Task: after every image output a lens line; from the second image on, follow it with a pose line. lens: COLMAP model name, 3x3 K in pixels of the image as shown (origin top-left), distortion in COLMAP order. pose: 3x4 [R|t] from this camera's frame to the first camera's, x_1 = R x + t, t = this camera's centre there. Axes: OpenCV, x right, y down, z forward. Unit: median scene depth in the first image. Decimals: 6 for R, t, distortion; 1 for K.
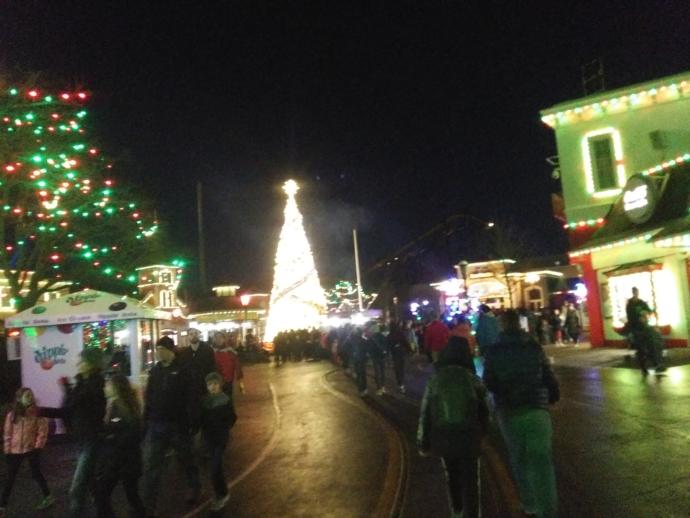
lens RADIAL K [[645.2, 0, 345.0], [0, 645.2, 259.0], [0, 0, 1]] dist [-0.012738, -0.003019]
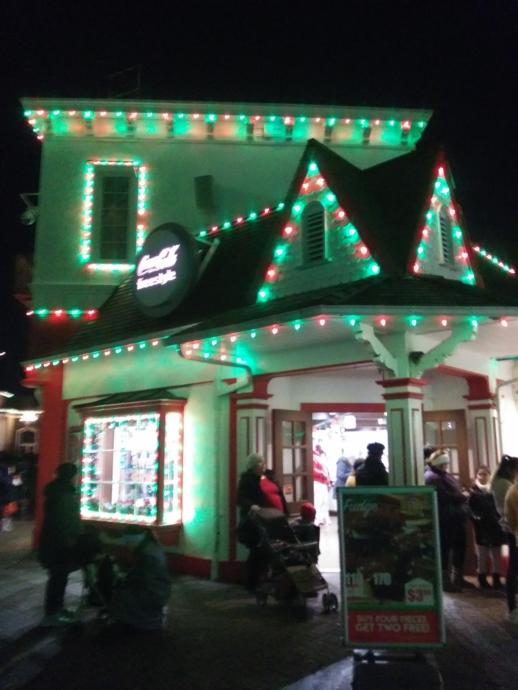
lens RADIAL K [[554.7, 0, 259.0], [0, 554.7, 345.0], [0, 0, 1]] dist [0.004856, 0.003076]
pose [[0.805213, 0.190136, 0.561676, 0.254207], [-0.125678, 0.980402, -0.151711, 0.021582], [-0.579515, 0.051569, 0.813329, 0.540628]]
